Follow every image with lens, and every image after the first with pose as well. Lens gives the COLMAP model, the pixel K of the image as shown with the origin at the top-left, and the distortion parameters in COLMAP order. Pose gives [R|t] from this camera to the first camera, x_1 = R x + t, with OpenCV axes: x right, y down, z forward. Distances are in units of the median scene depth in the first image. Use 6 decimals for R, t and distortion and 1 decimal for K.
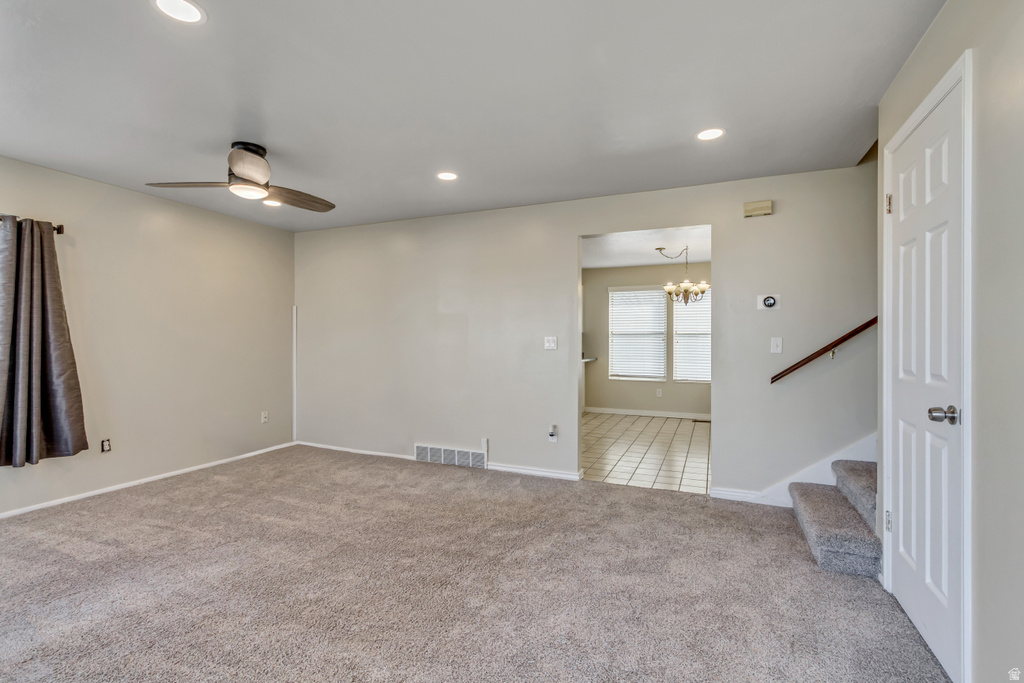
lens RADIAL K [[462.0, 0, 512.0], [0, 462.0, 341.5], [0, 0, 1]] dist [0.001792, 0.000205]
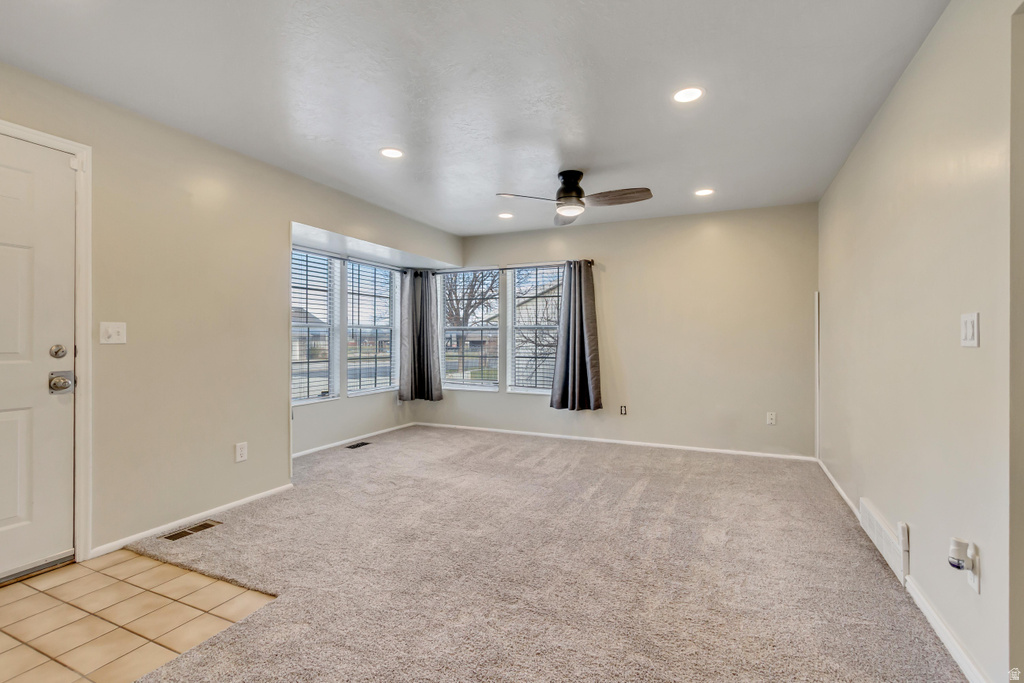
lens RADIAL K [[476.6, 0, 522.2], [0, 476.6, 337.1], [0, 0, 1]] dist [0.001775, -0.000381]
pose [[-0.011891, -0.006197, -0.999910, 0.605968], [-0.002671, 0.999977, -0.006166, 0.016562], [0.999926, 0.002598, -0.011908, 0.778731]]
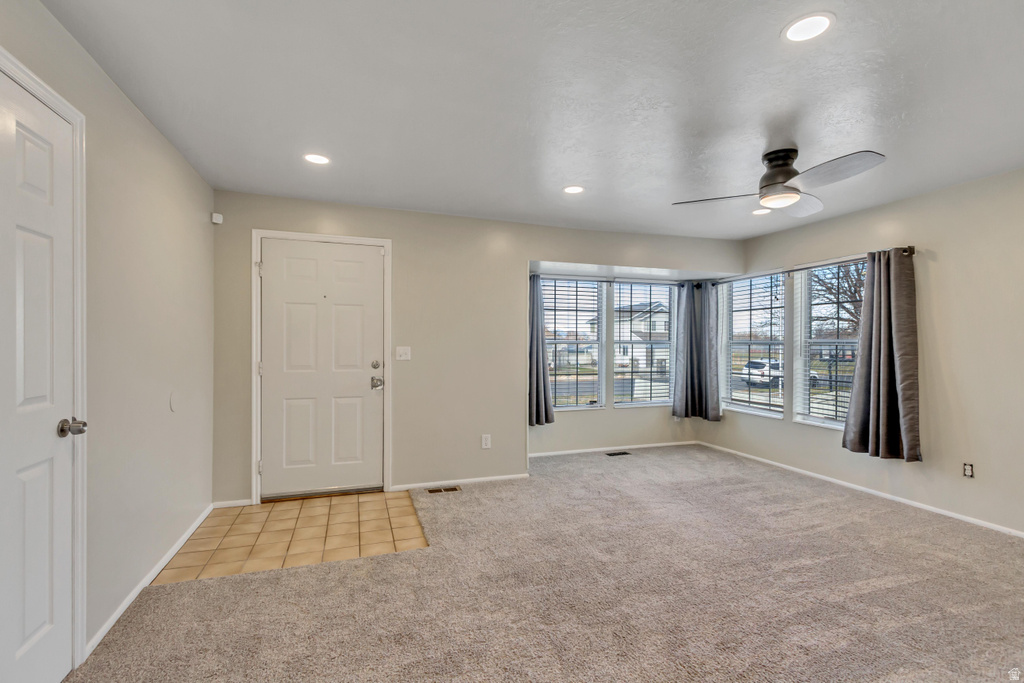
lens RADIAL K [[477.3, 0, 513.8], [0, 477.3, 345.0], [0, 0, 1]] dist [0.002273, -0.000081]
pose [[-0.748002, -0.003794, -0.663685, 0.443843], [-0.005456, 0.999985, 0.000432, -0.016236], [0.663674, 0.003944, -0.748012, 1.209895]]
